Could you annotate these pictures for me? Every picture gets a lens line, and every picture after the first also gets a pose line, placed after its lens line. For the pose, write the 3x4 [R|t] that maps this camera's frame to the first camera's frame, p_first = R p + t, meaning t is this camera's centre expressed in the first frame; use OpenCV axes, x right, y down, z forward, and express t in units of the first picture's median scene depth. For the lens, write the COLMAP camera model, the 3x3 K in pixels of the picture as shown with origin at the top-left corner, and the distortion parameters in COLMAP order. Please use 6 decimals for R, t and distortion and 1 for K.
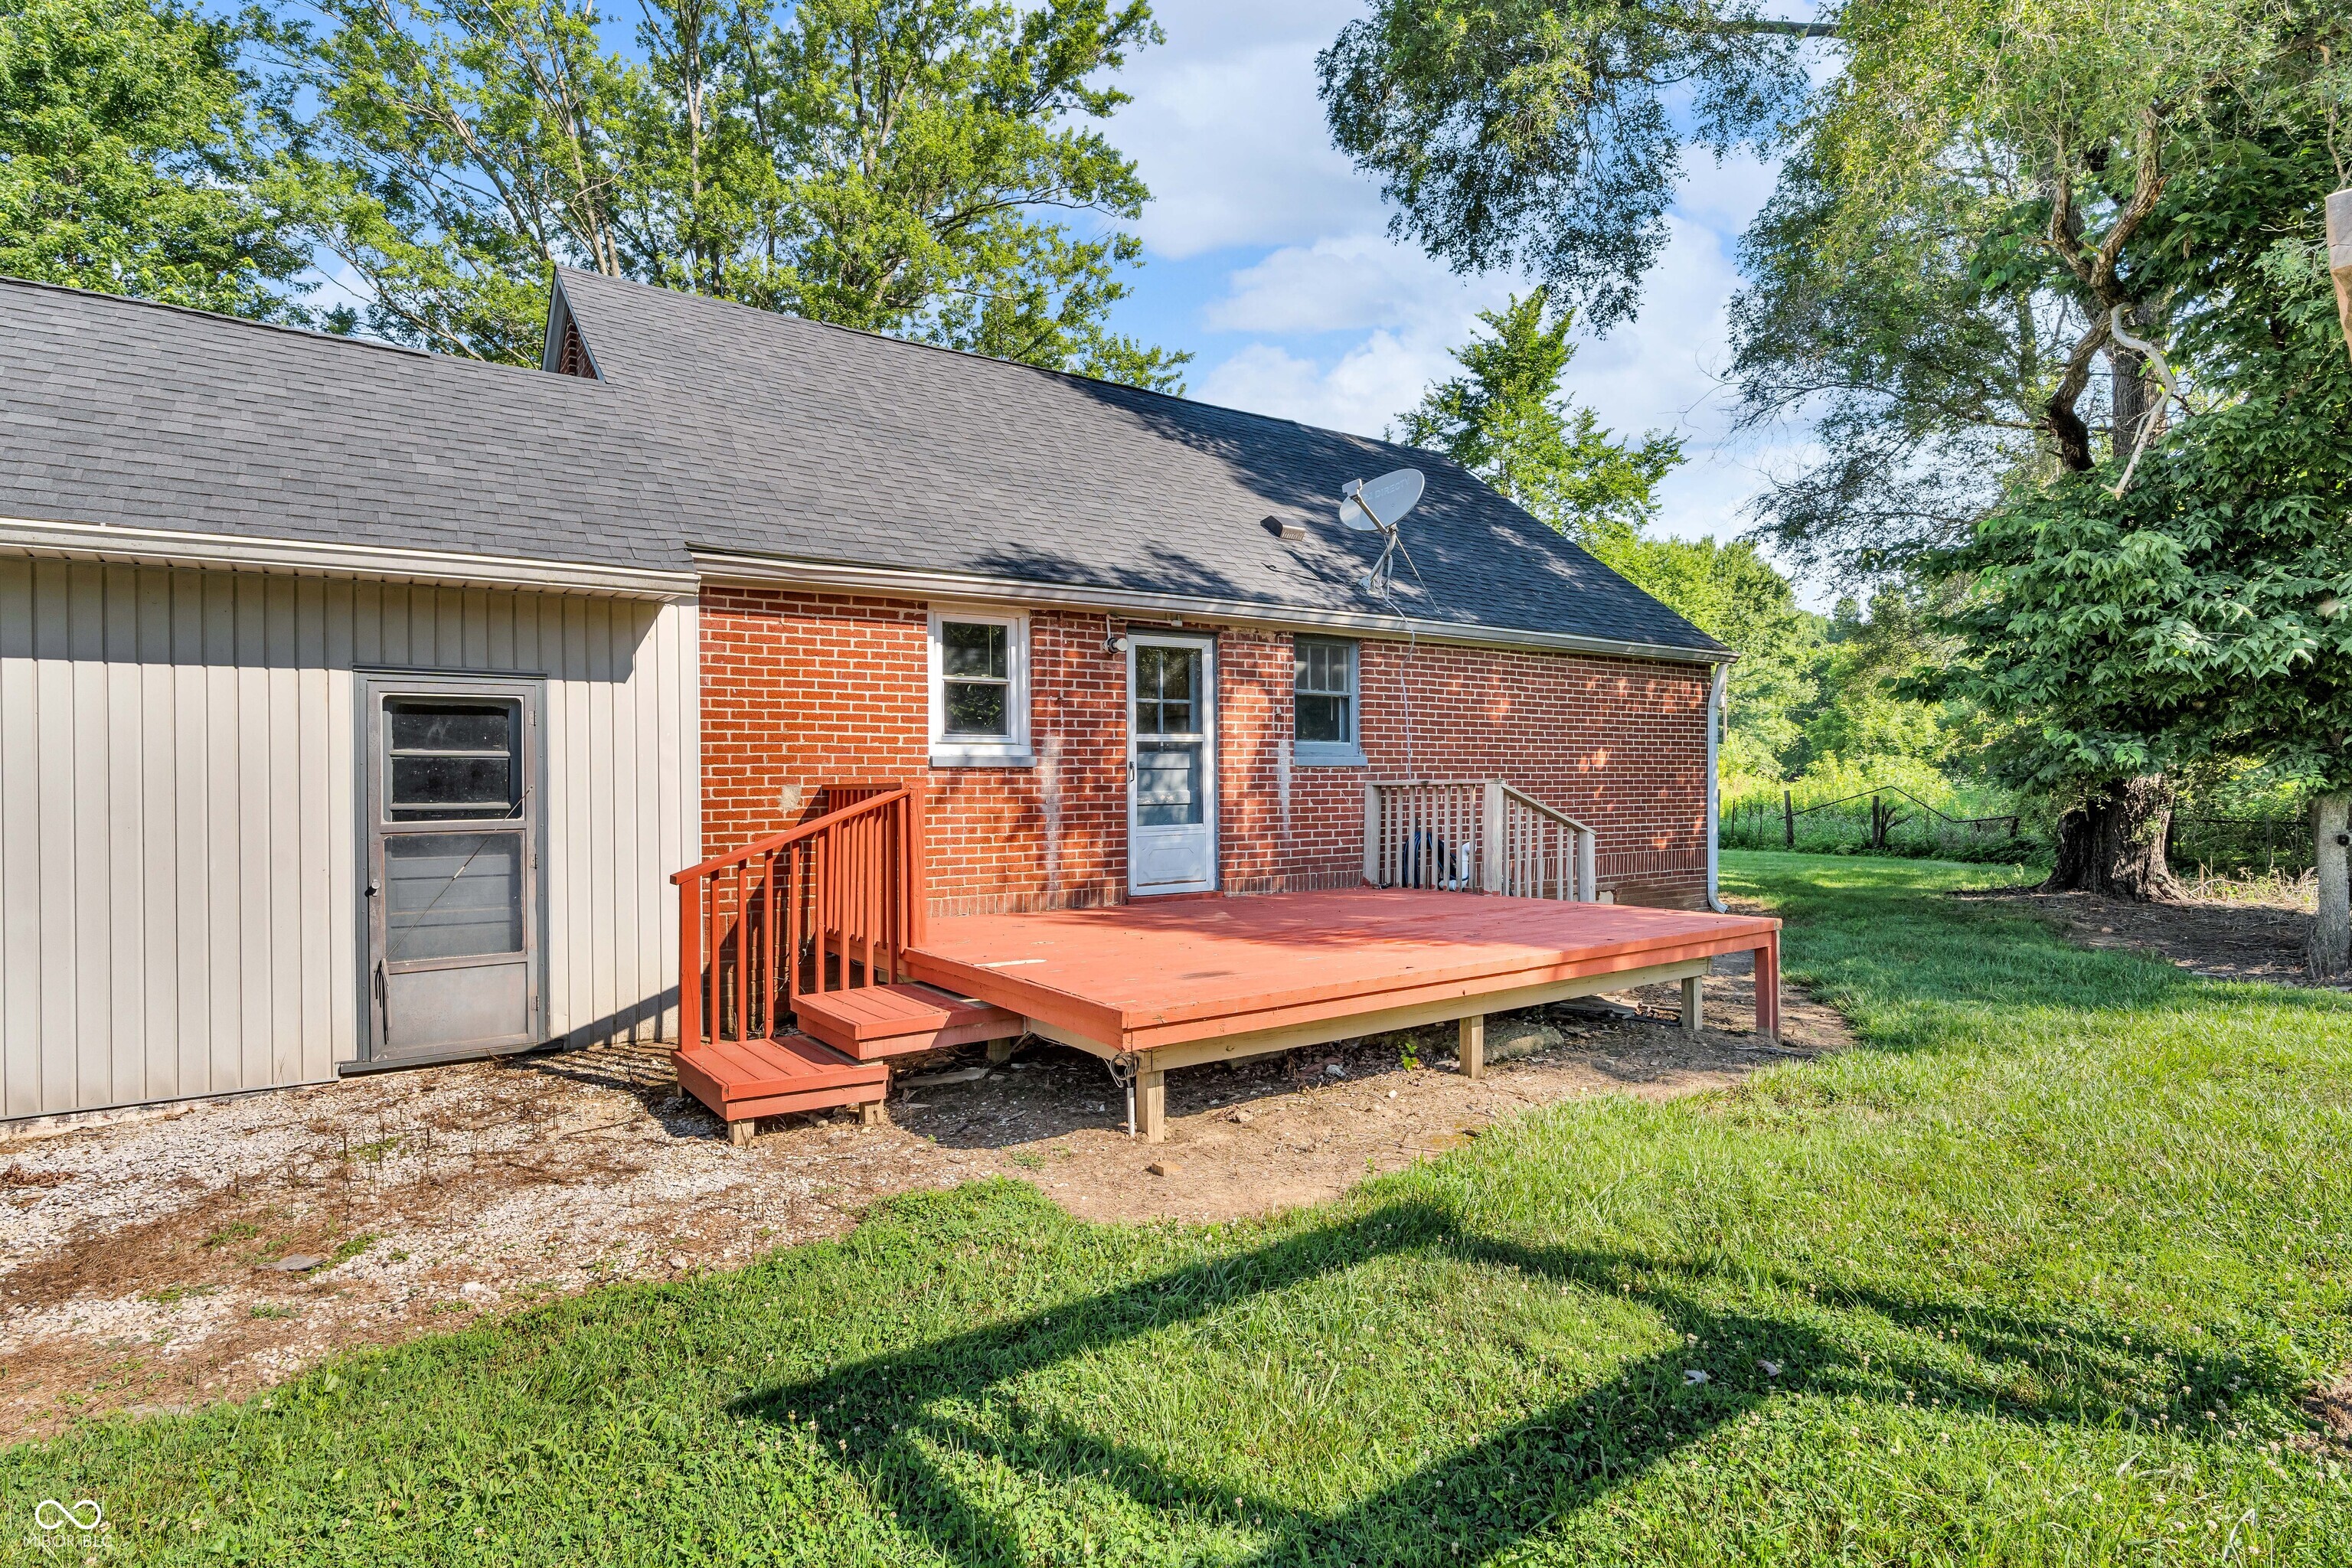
lens RADIAL K [[1232.2, 0, 1179.6], [0, 1232.2, 775.3], [0, 0, 1]] dist [-0.001632, 0.001006]
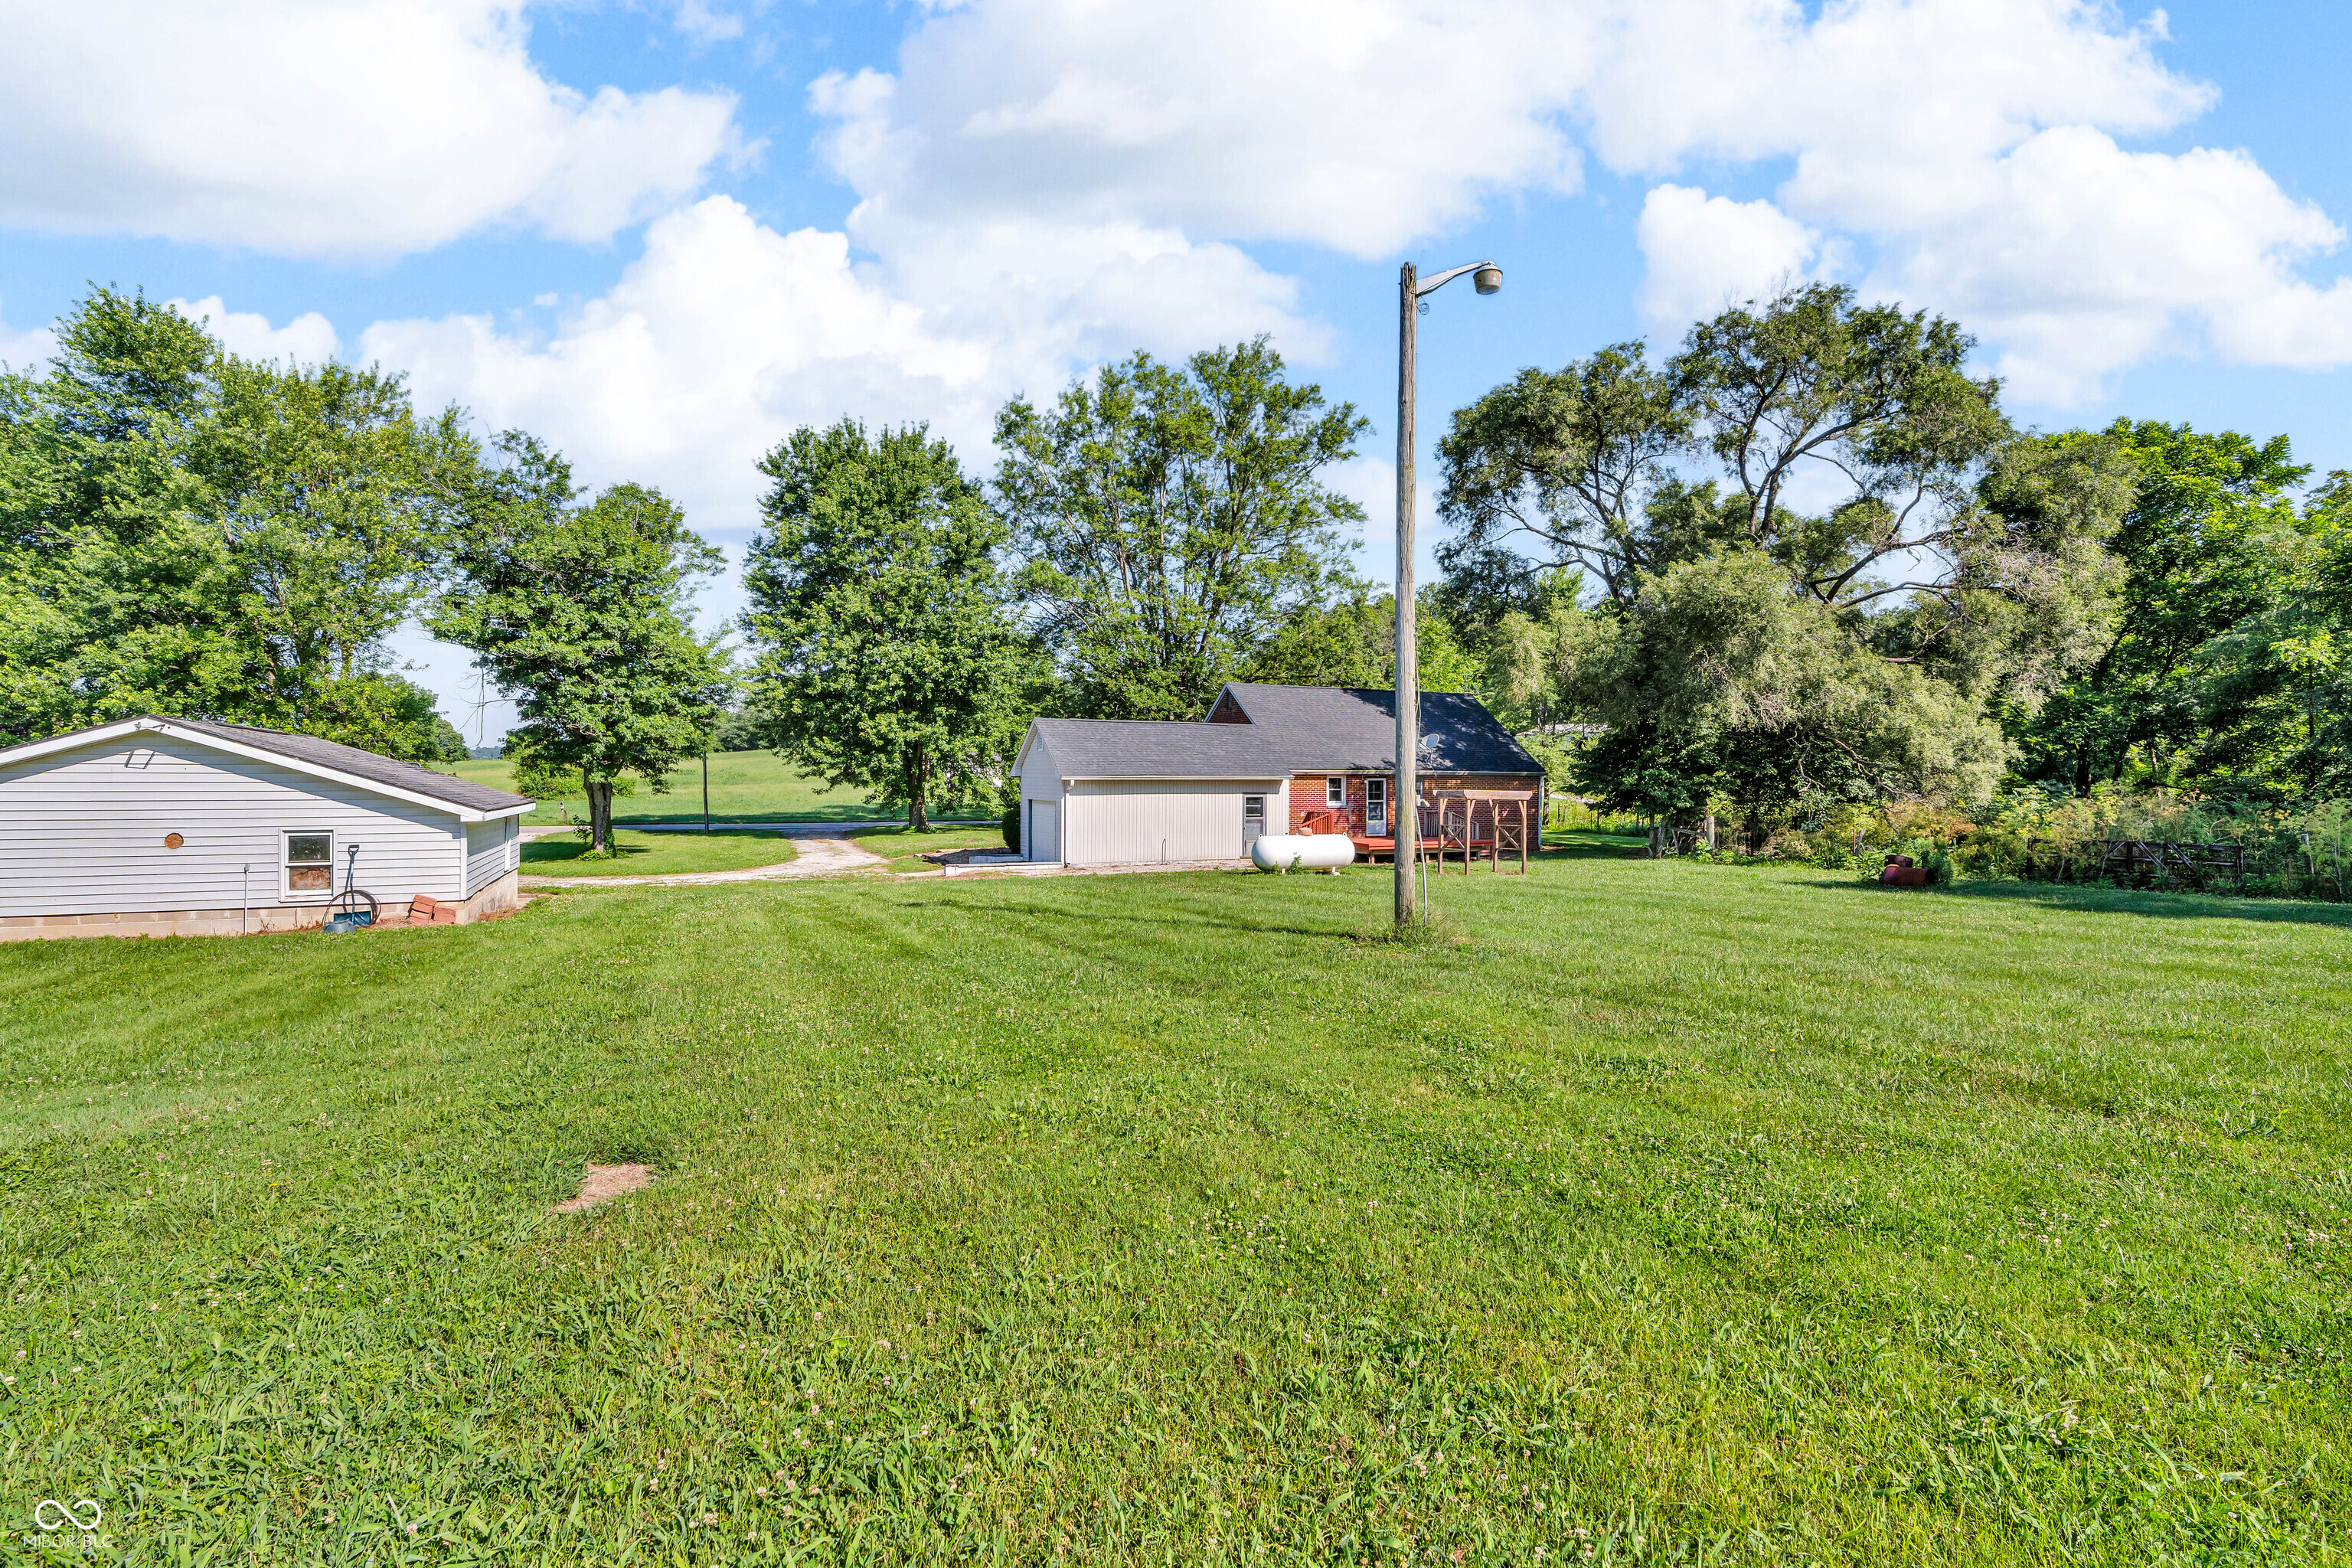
lens RADIAL K [[1157.1, 0, 1179.5], [0, 1157.1, 777.0], [0, 0, 1]] dist [-0.013026, 0.005518]
pose [[0.984287, 0.011849, -0.176179, 0.028377], [-0.011431, 0.999929, 0.003389, -0.133158], [0.176207, -0.001322, 0.984352, -3.435773]]
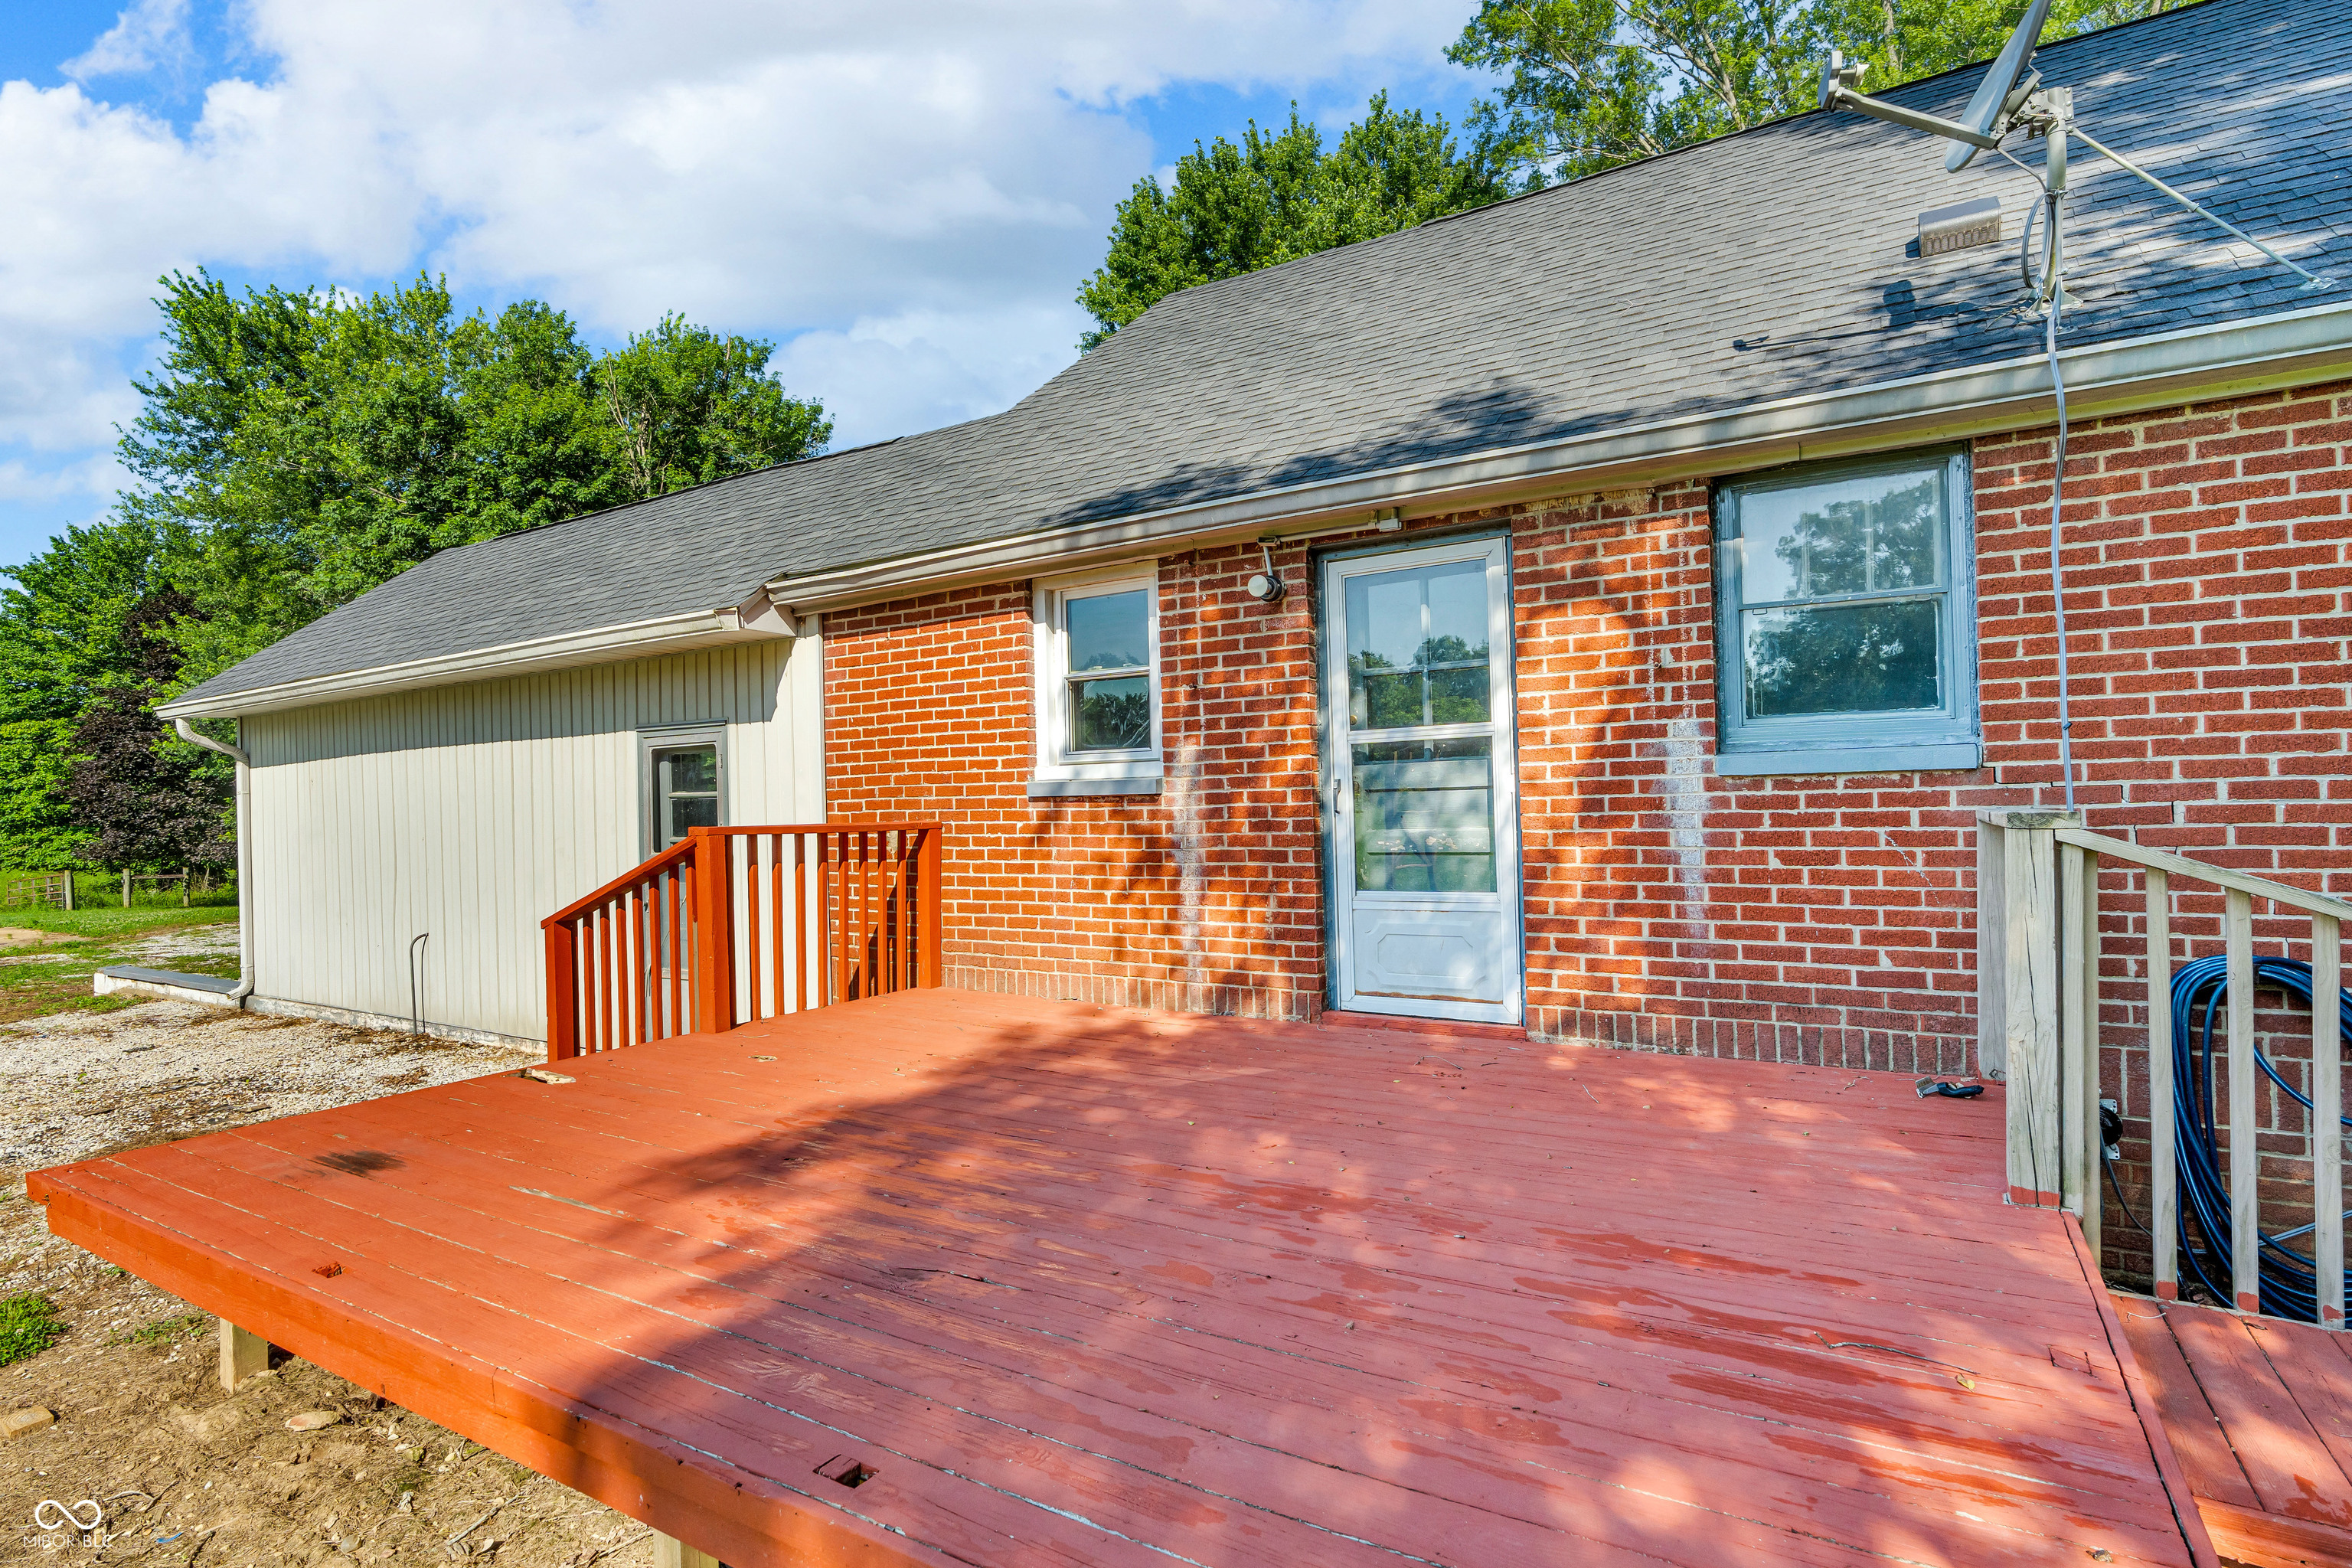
lens RADIAL K [[1157.1, 0, 1176.2], [0, 1157.1, 790.1], [0, 0, 1]] dist [-0.013026, 0.005518]
pose [[0.399034, -0.009526, -0.916887, 0.454301], [0.023604, 0.999721, -0.000114, -0.008001], [0.916632, -0.021597, 0.399147, 0.746115]]
